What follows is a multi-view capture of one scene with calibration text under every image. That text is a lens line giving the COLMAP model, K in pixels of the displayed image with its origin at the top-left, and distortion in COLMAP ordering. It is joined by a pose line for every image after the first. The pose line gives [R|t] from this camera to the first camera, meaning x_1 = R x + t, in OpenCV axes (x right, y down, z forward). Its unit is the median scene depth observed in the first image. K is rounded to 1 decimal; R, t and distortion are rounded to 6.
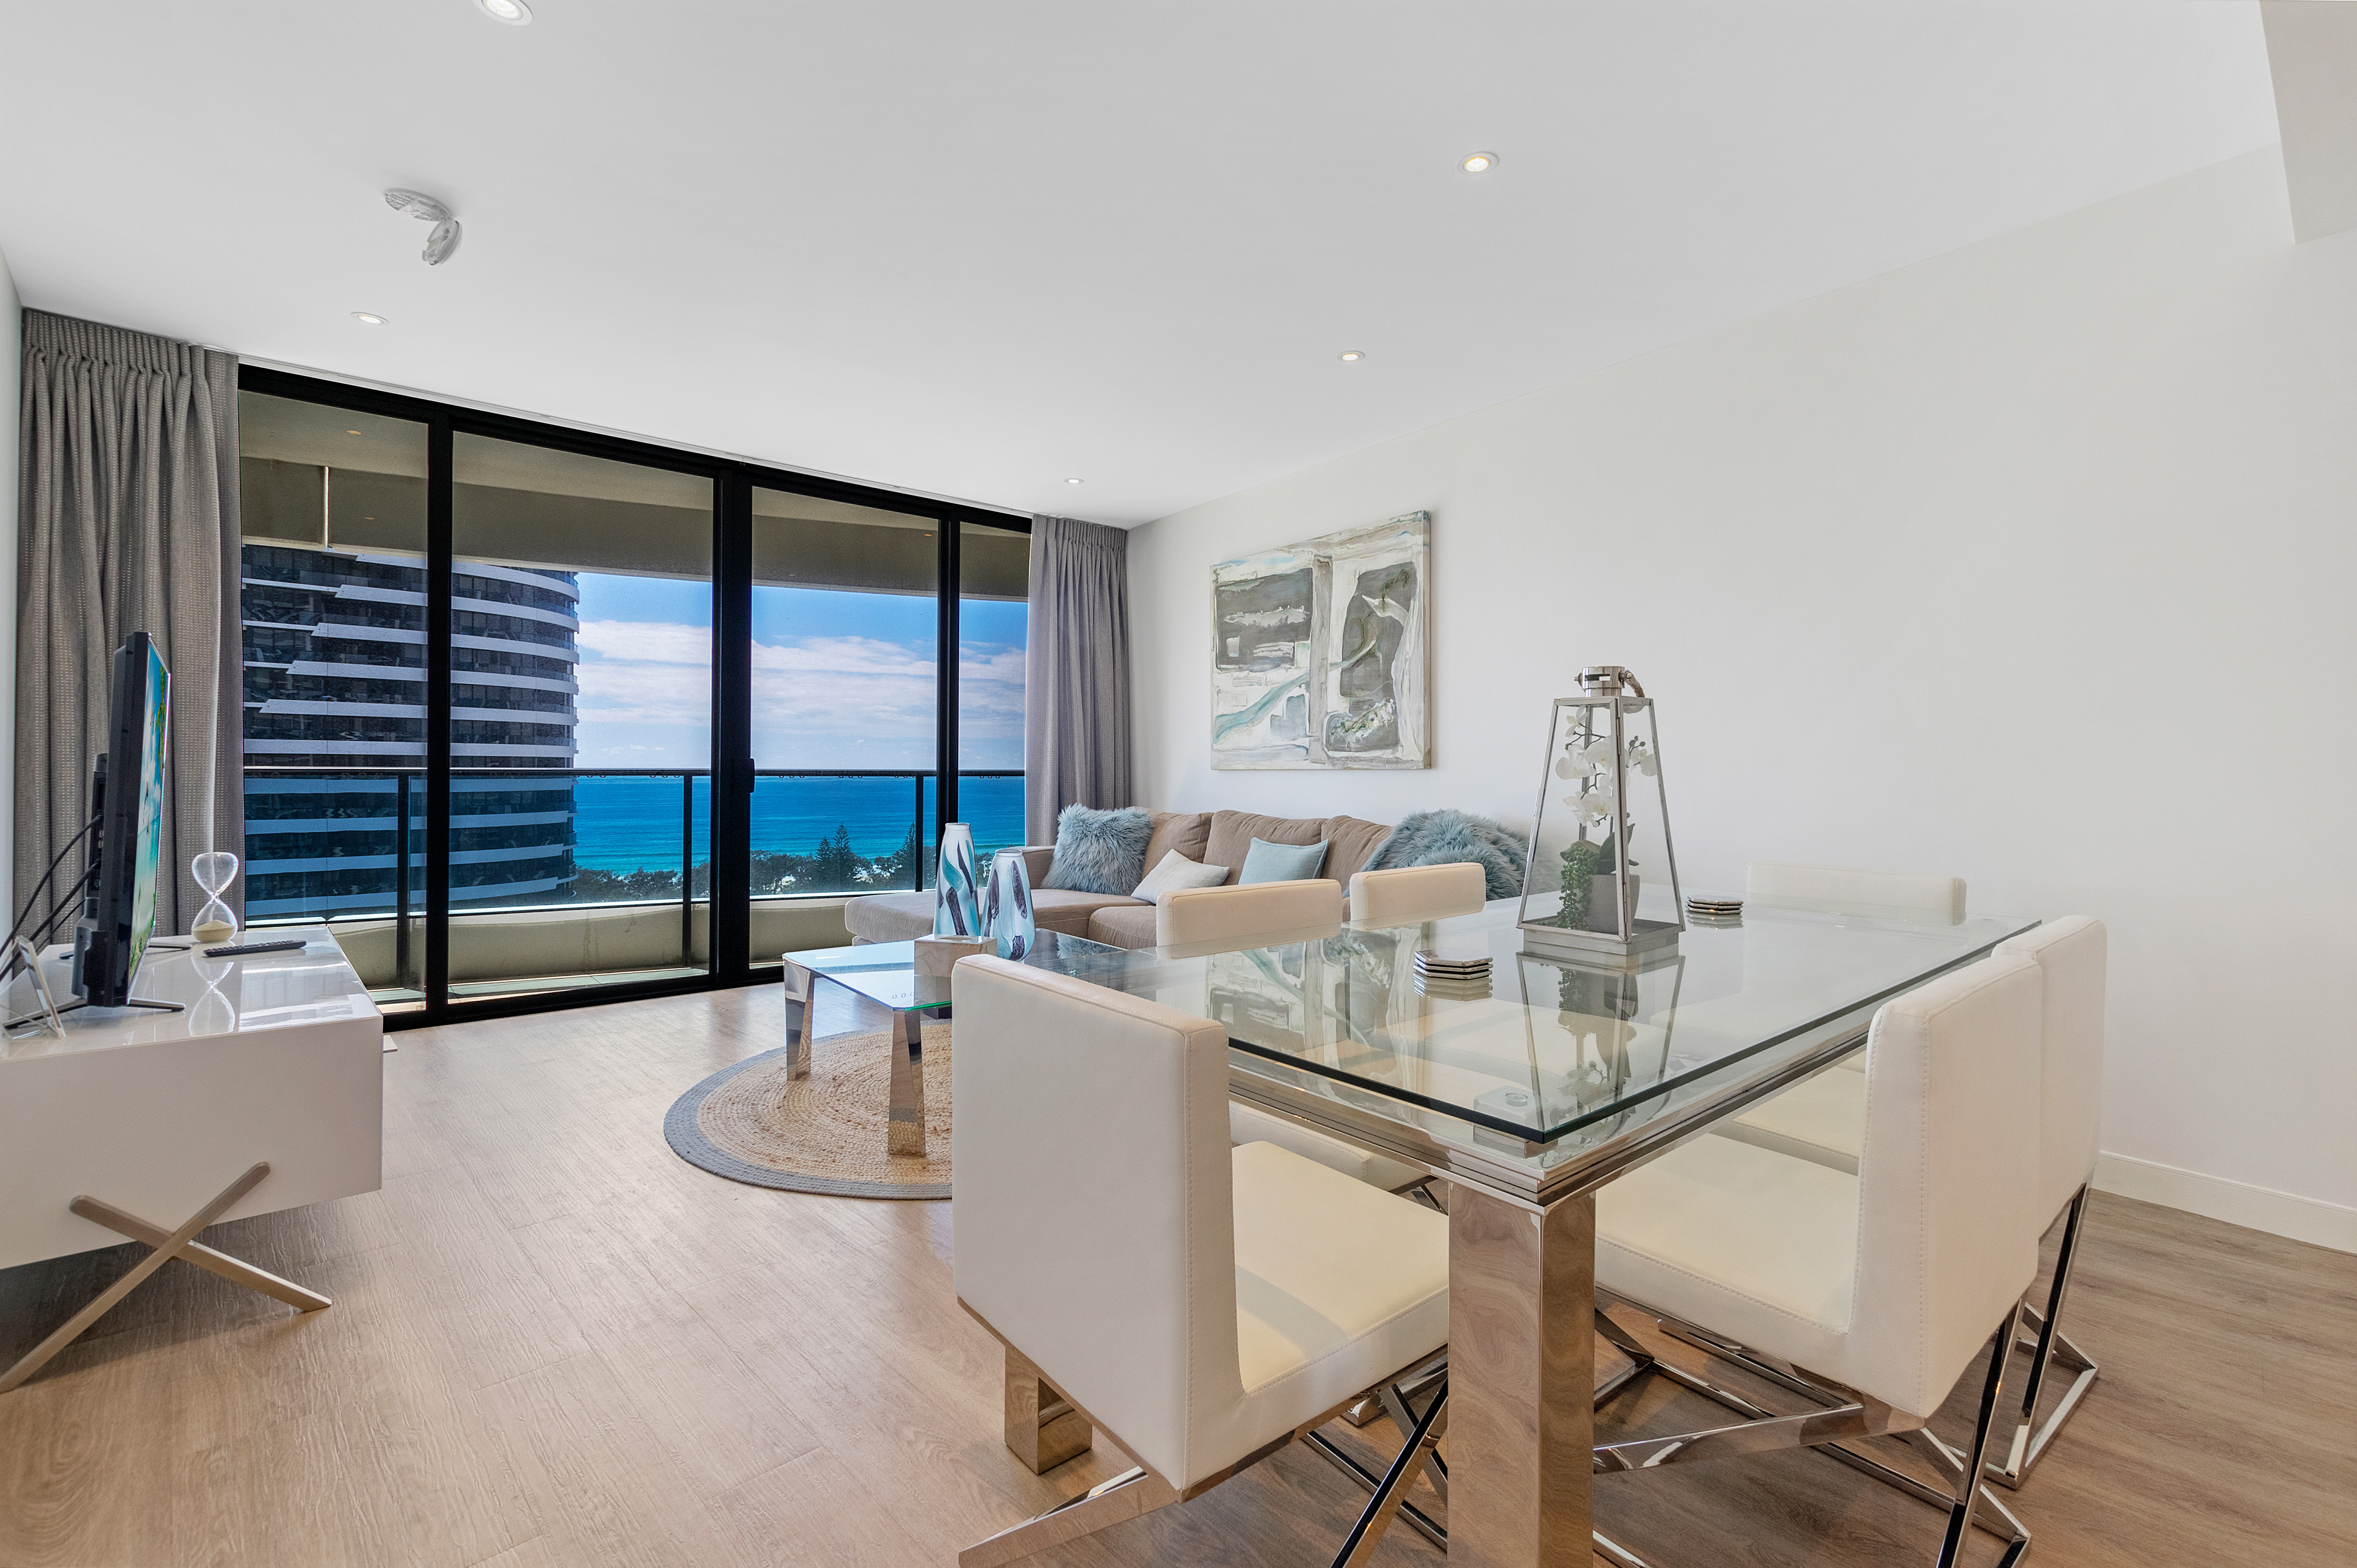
lens RADIAL K [[1006.9, 0, 1193.8], [0, 1006.9, 780.0], [0, 0, 1]] dist [0.002813, 0.000441]
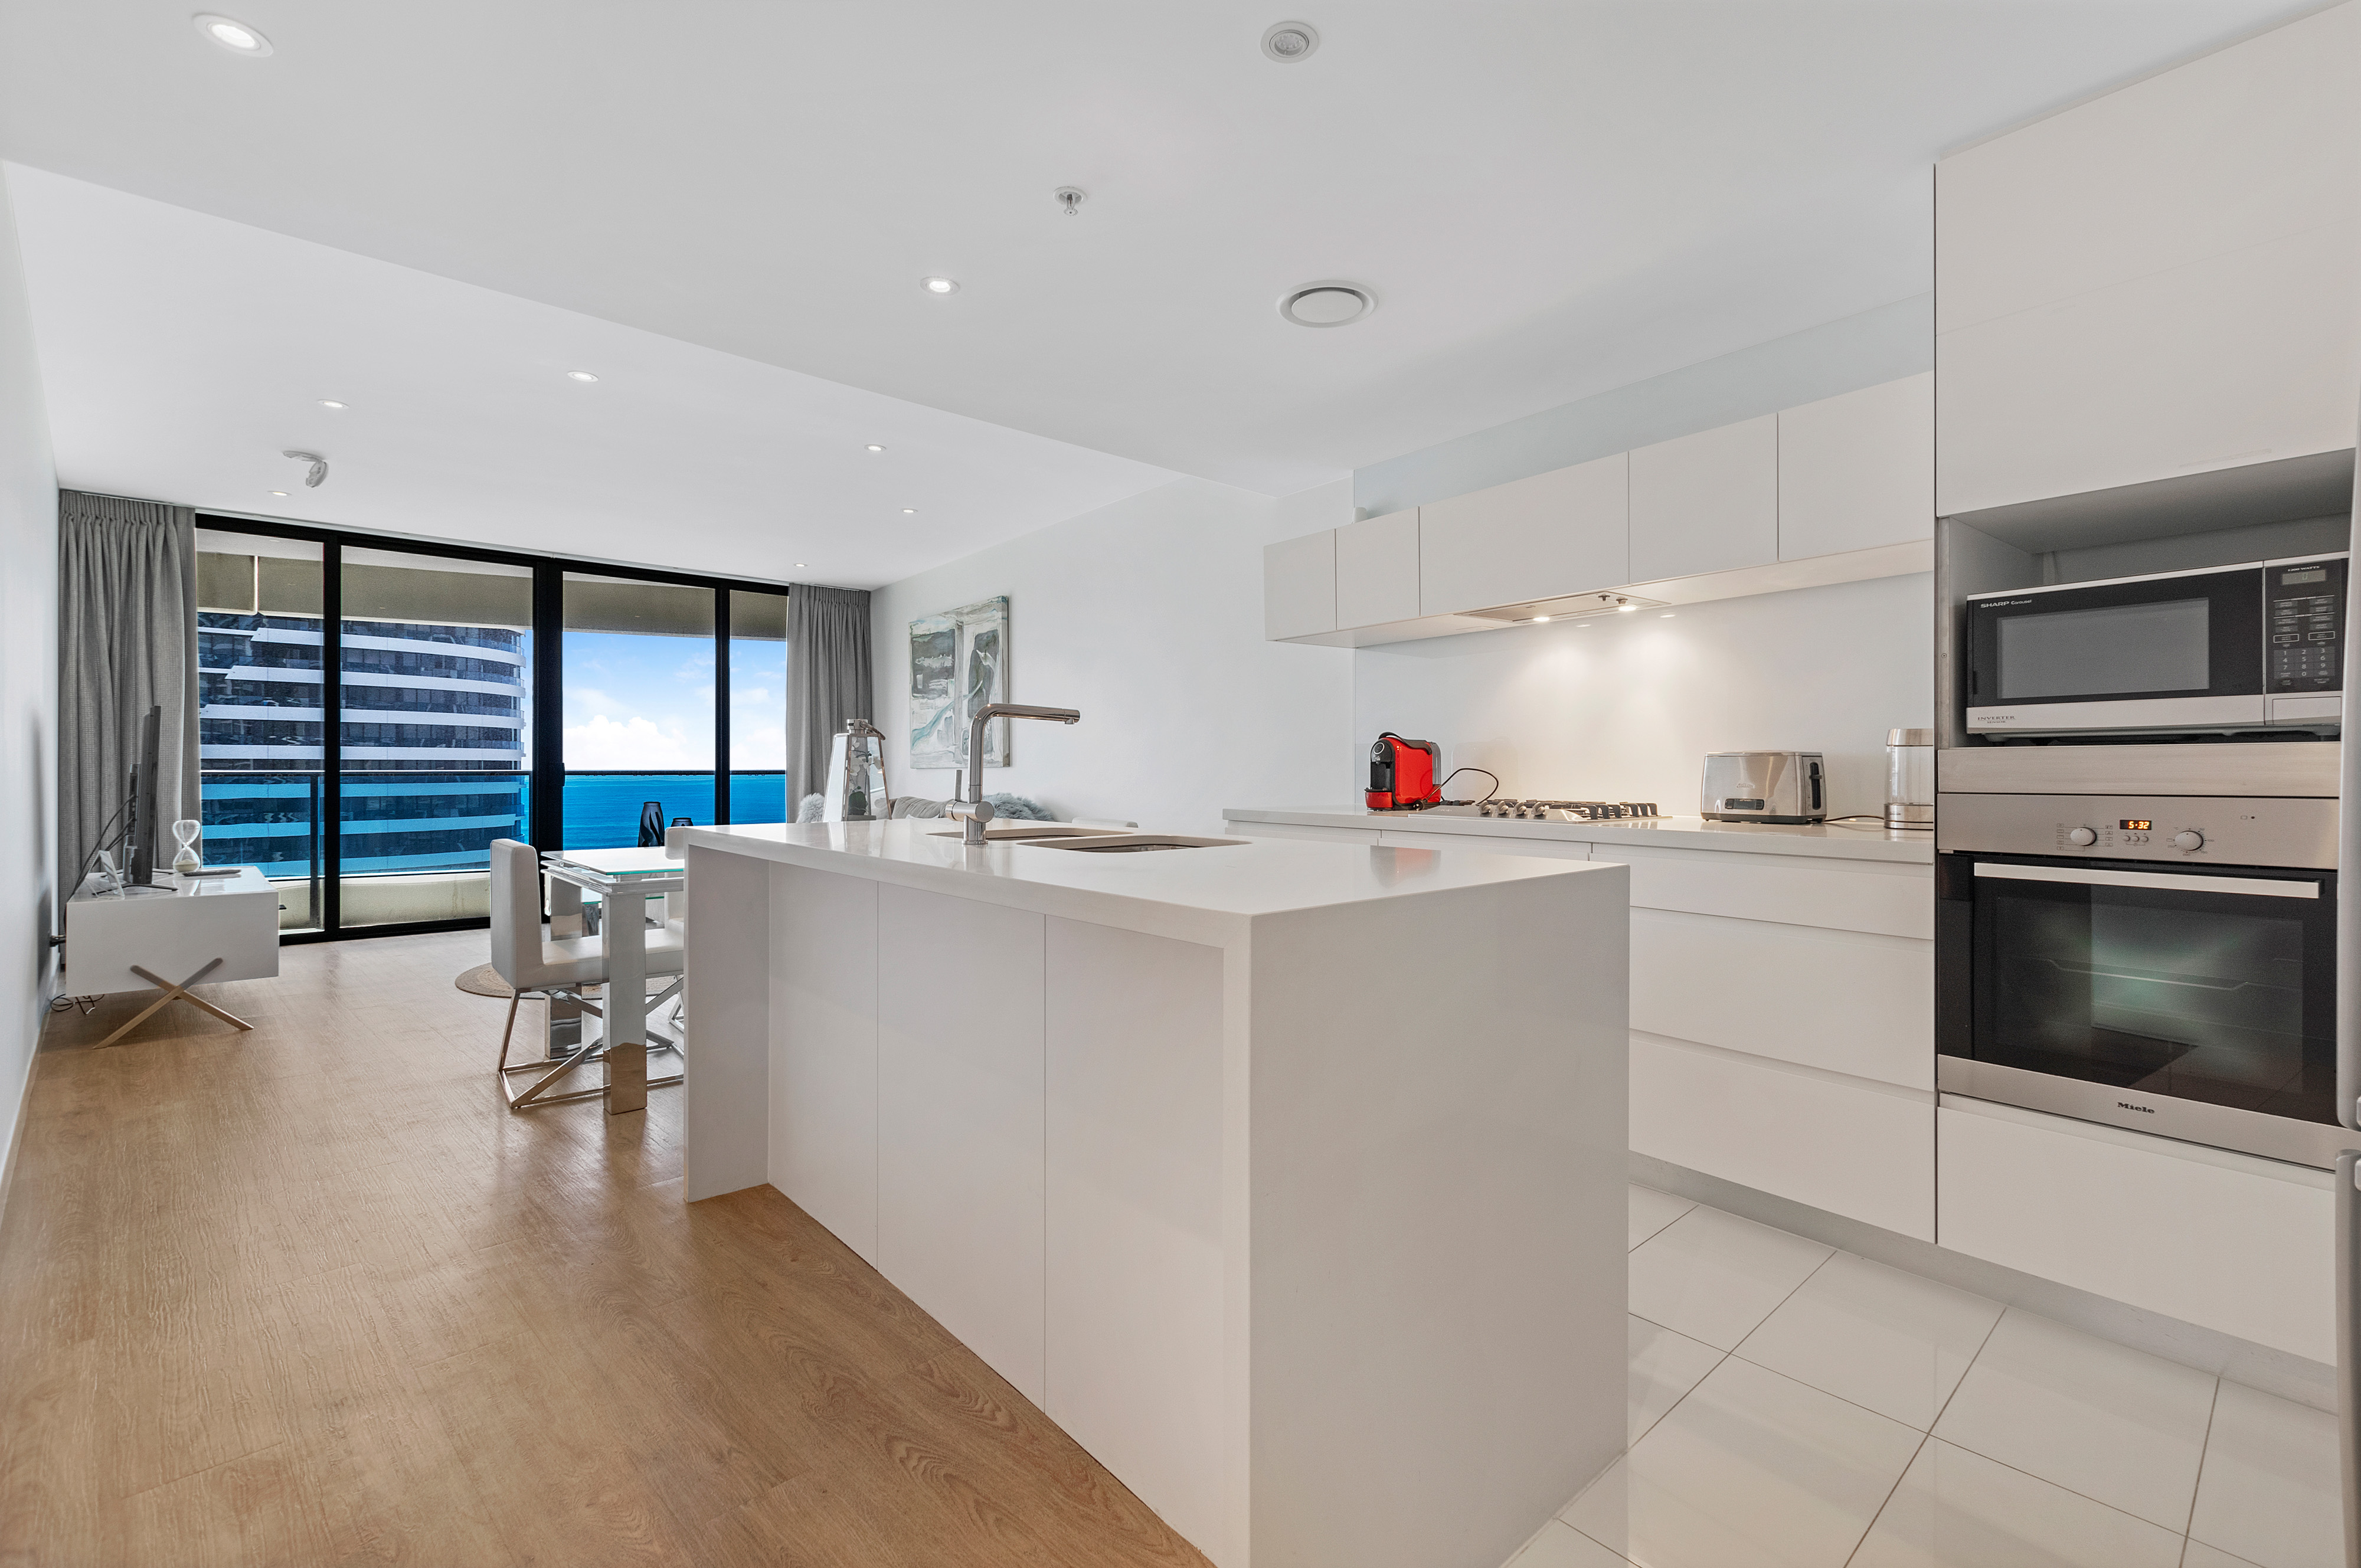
lens RADIAL K [[1008.5, 0, 1192.9], [0, 1008.5, 777.4], [0, 0, 1]] dist [0.002813, 0.000441]
pose [[0.999499, -0.006895, 0.030889, 0.407294], [0.006955, 0.999974, -0.001852, 0.008206], [-0.030875, 0.002065, 0.999521, -0.456237]]
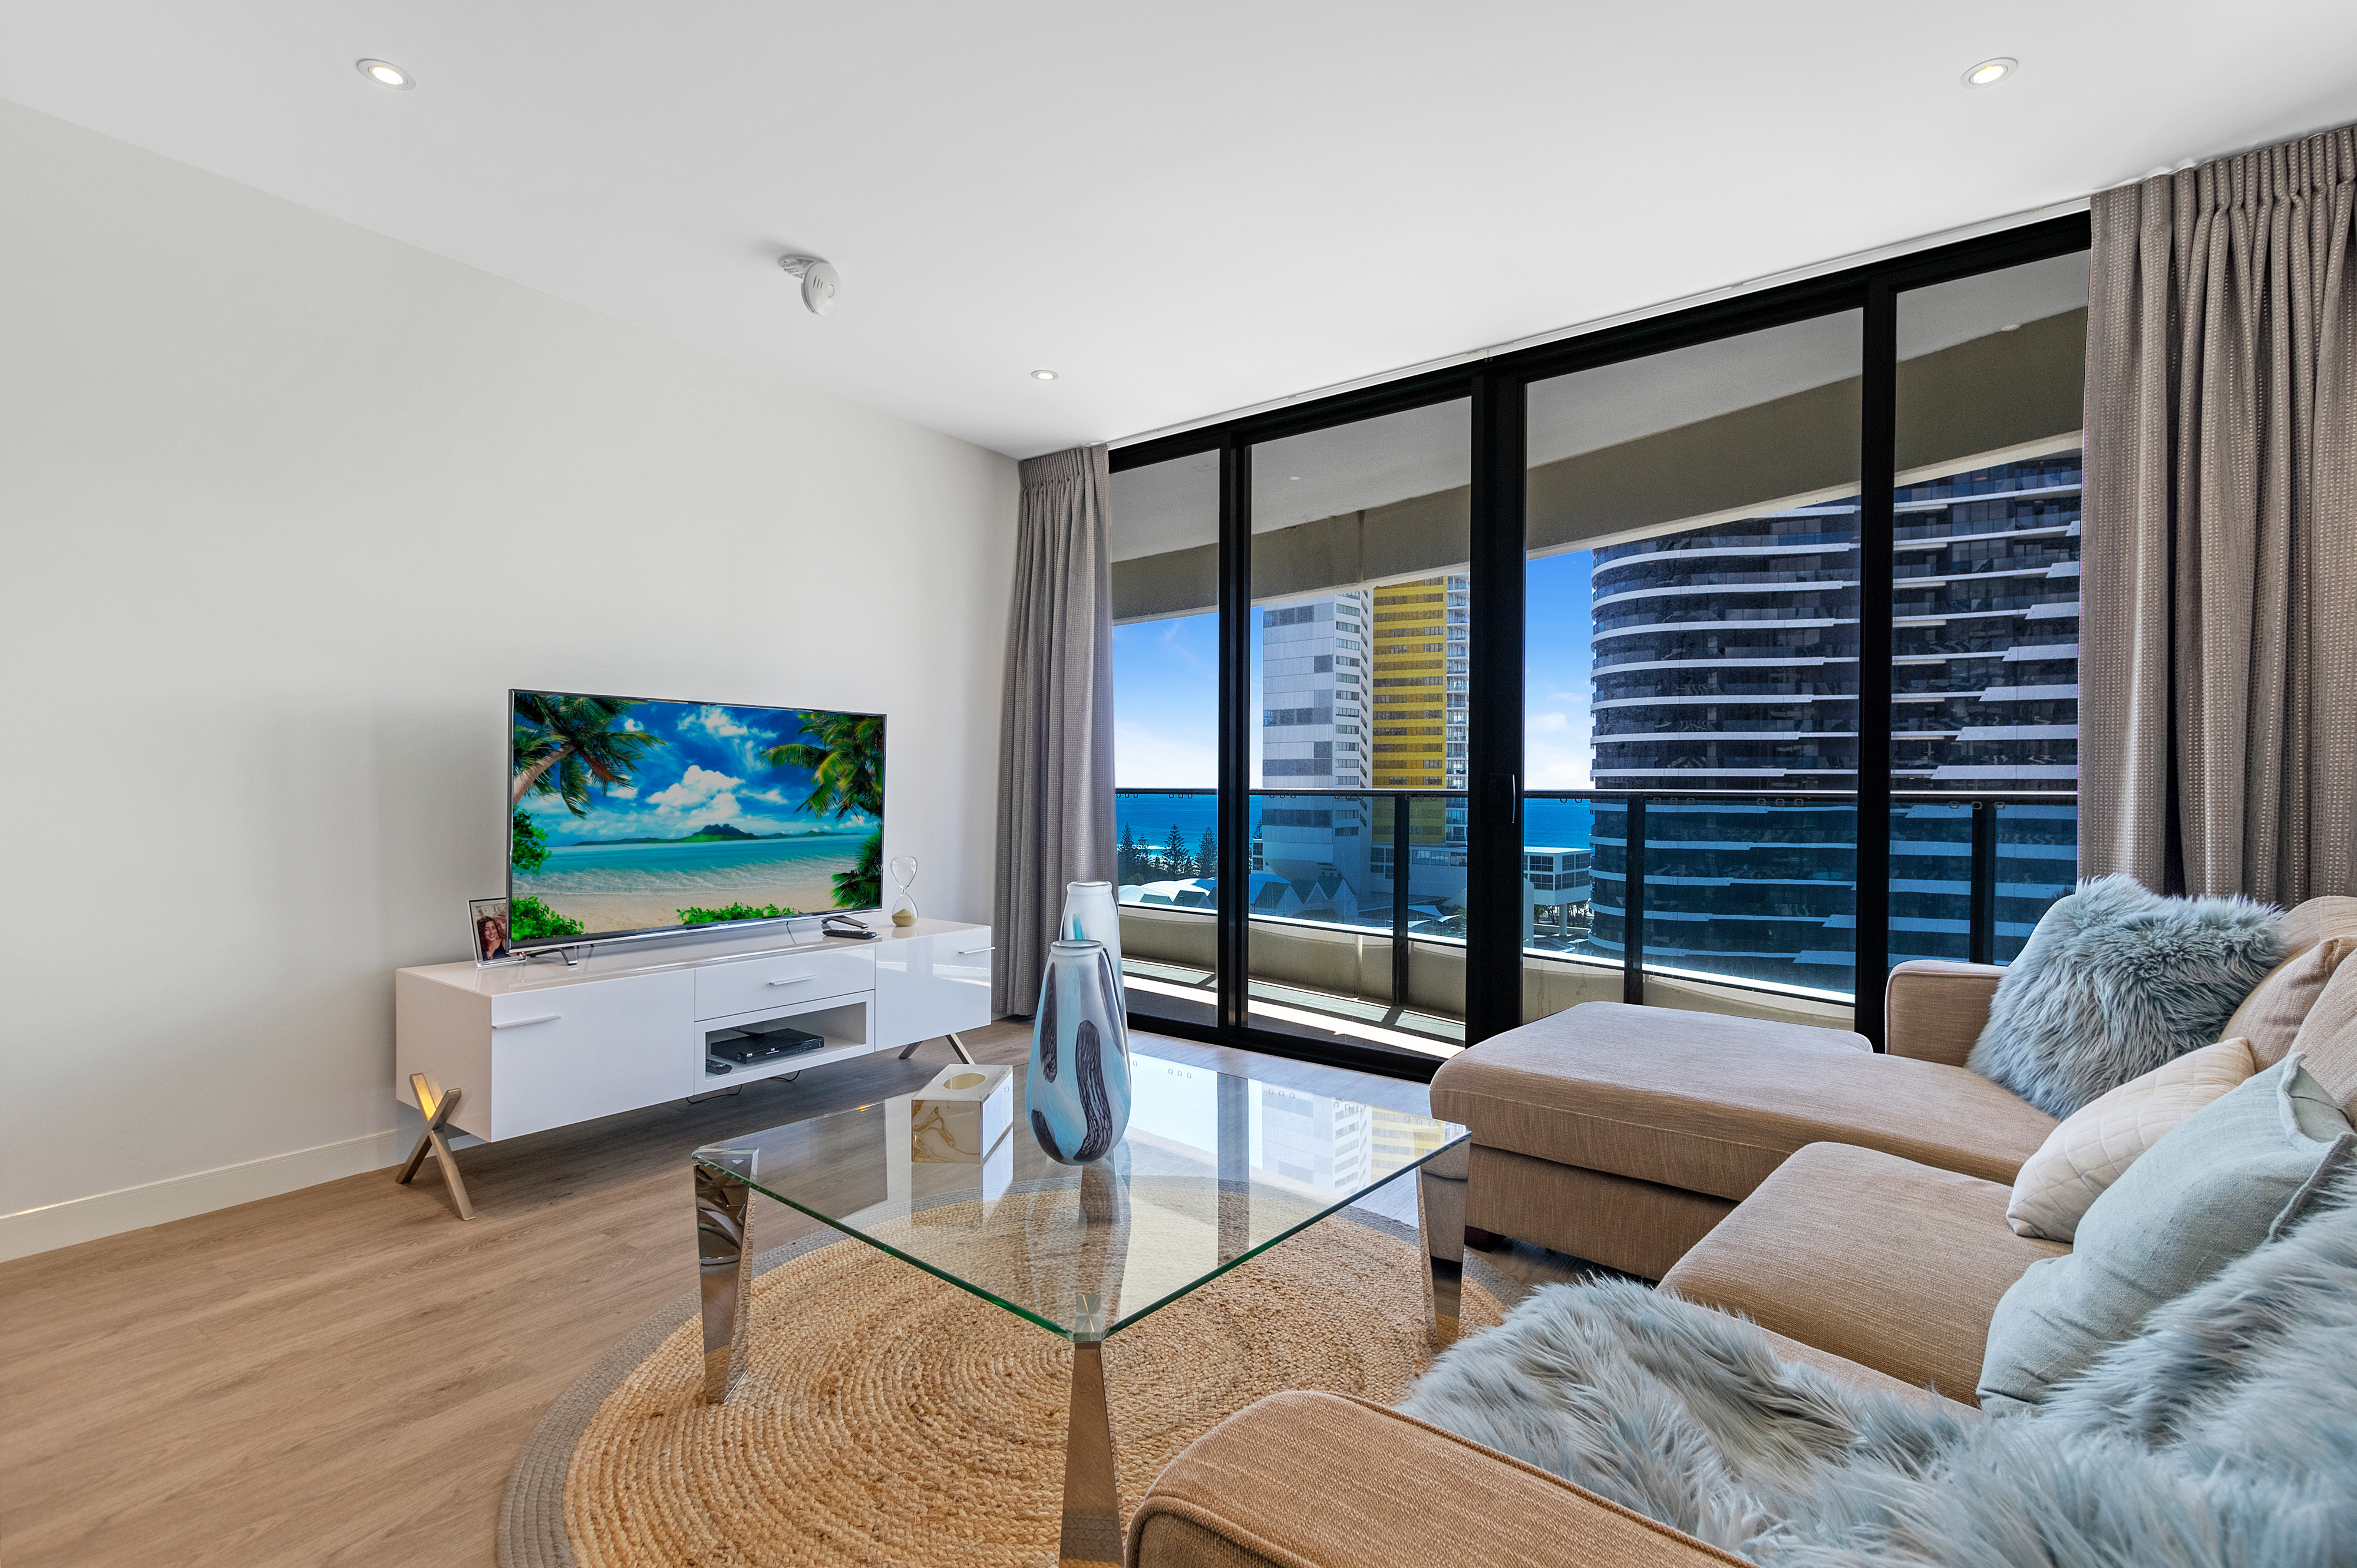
lens RADIAL K [[1091.6, 0, 1244.2], [0, 1091.6, 799.4], [0, 0, 1]] dist [-0.000759, 0.000438]
pose [[0.219089, 0.006656, -0.975682, 0.259307], [-0.013549, 0.999901, 0.003779, -0.004702], [0.975611, 0.012392, 0.219157, 0.653124]]
